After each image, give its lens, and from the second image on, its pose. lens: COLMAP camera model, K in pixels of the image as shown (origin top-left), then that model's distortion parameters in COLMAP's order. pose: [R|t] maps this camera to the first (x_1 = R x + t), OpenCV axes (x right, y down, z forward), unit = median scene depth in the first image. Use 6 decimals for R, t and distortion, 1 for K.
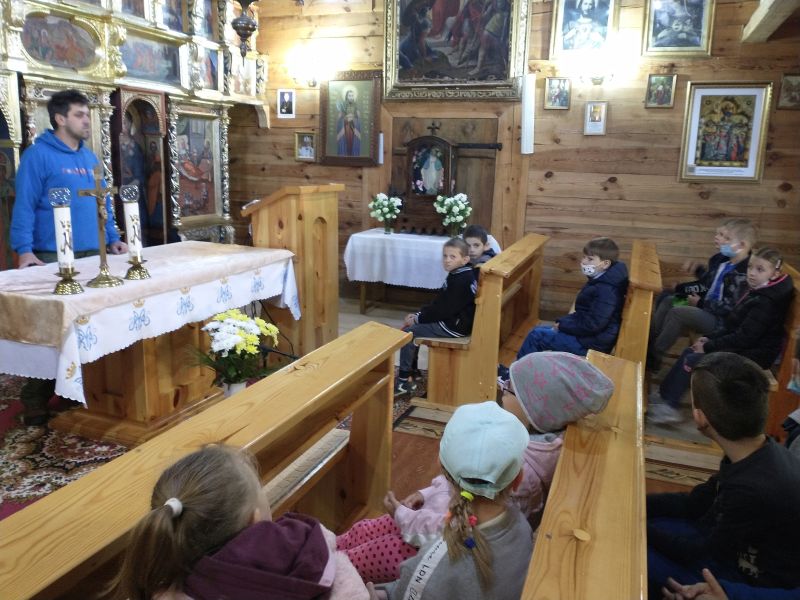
lens RADIAL K [[647.5, 0, 400.0], [0, 647.5, 300.0], [0, 0, 1]] dist [0.044640, -0.092985]
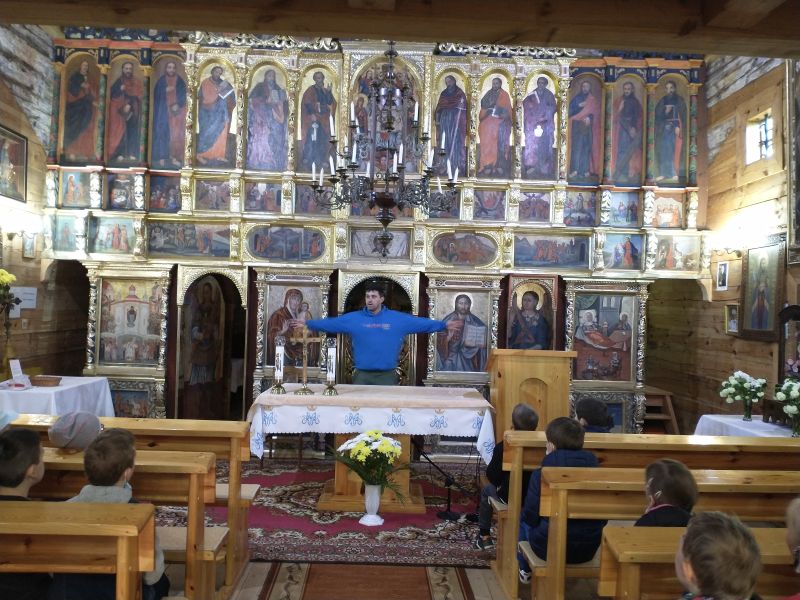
lens RADIAL K [[647.5, 0, 400.0], [0, 647.5, 300.0], [0, 0, 1]] dist [0.044640, -0.092985]
pose [[0.377078, -0.029288, -0.925718, 0.619337], [-0.220597, 0.967896, -0.120479, -0.057532], [0.899527, 0.249641, 0.358512, 0.285088]]
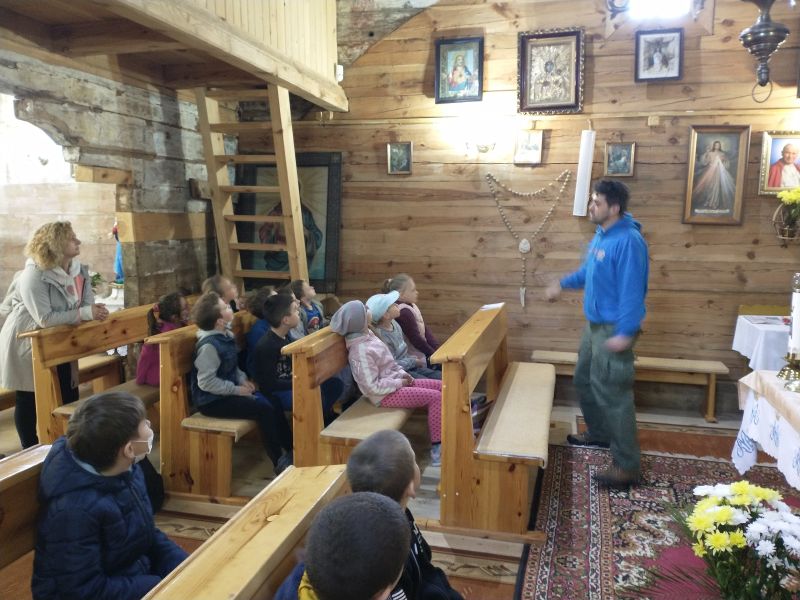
lens RADIAL K [[647.5, 0, 400.0], [0, 647.5, 300.0], [0, 0, 1]] dist [0.044640, -0.092985]
pose [[-0.994407, -0.021887, -0.103319, 0.095766], [-0.055432, 0.940873, 0.334193, -0.199621], [0.089896, 0.338051, -0.936824, 0.869064]]
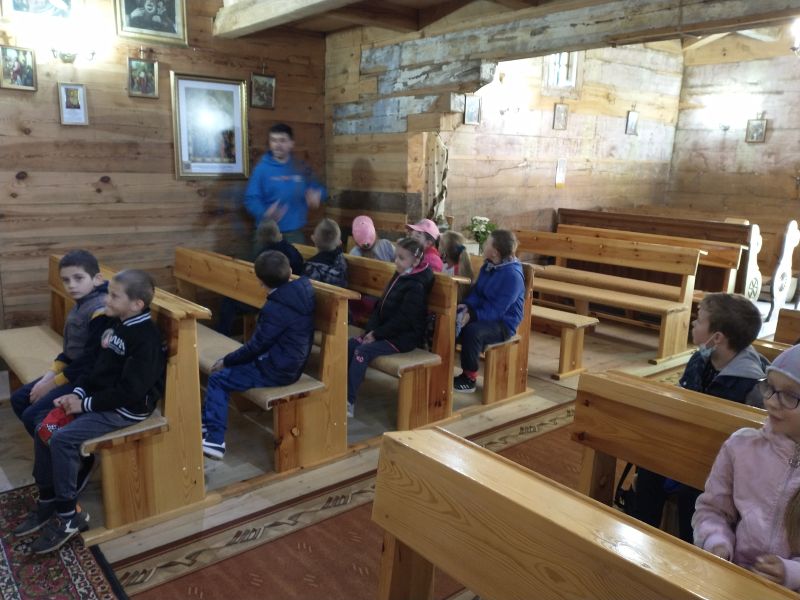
lens RADIAL K [[647.5, 0, 400.0], [0, 647.5, 300.0], [0, 0, 1]] dist [0.044640, -0.092985]
pose [[0.500899, -0.192043, 0.843931, -0.226732], [0.173022, 0.977609, 0.119769, -0.070143], [-0.848035, 0.086027, 0.522911, 0.260974]]
